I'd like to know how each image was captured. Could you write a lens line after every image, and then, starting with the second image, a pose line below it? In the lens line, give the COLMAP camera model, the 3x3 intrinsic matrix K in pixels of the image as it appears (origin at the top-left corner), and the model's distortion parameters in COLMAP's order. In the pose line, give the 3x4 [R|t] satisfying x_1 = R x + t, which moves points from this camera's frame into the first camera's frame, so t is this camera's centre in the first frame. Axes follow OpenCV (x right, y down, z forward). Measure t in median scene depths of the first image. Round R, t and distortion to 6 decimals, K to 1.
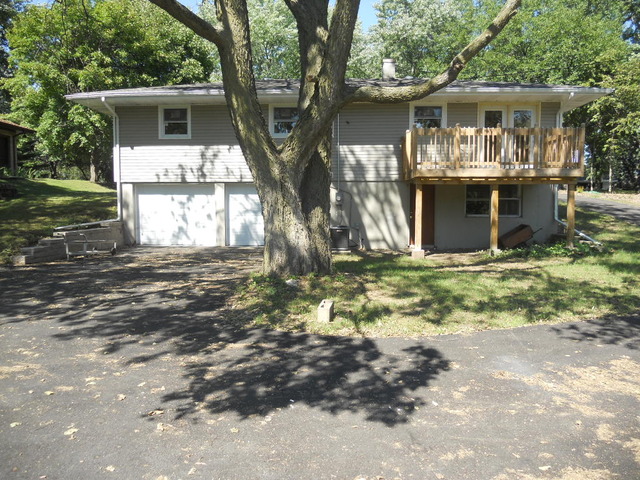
lens RADIAL K [[496.6, 0, 297.6], [0, 496.6, 239.4], [0, 0, 1]] dist [-0.010587, -0.002595]
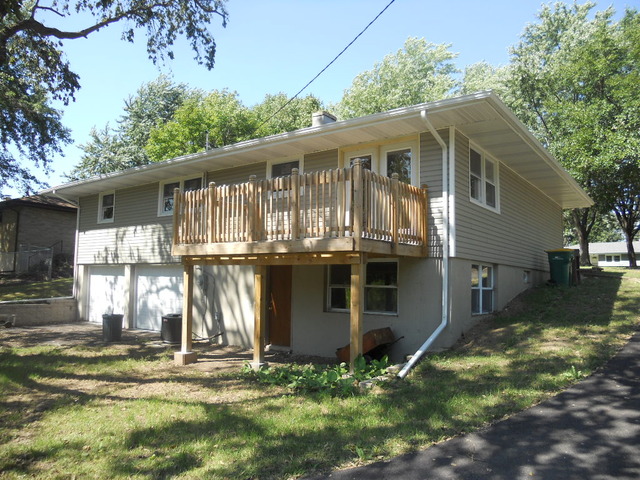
lens RADIAL K [[496.6, 0, 297.6], [0, 496.6, 239.4], [0, 0, 1]] dist [-0.010587, -0.002595]
pose [[0.799913, -0.036763, -0.598988, 0.707716], [-0.055010, 0.989428, -0.134190, -0.048481], [0.597589, 0.140291, 0.789434, 0.414783]]
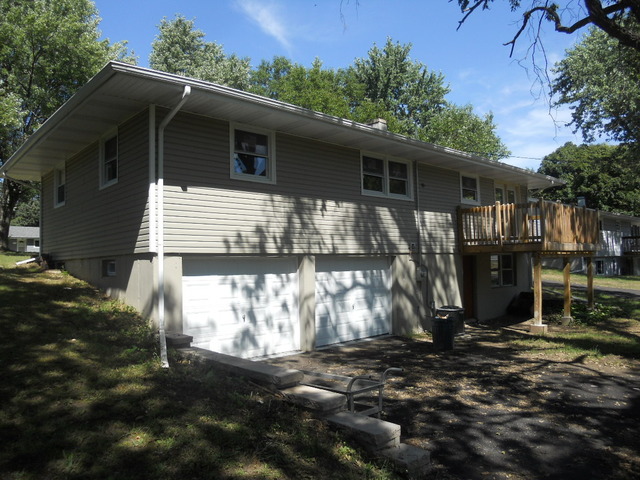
lens RADIAL K [[496.6, 0, 297.6], [0, 496.6, 239.4], [0, 0, 1]] dist [-0.010587, -0.002595]
pose [[0.728519, 0.025982, 0.684533, -0.609612], [0.067128, 0.991763, -0.109084, -0.065147], [-0.681729, 0.125421, 0.720774, 0.541509]]
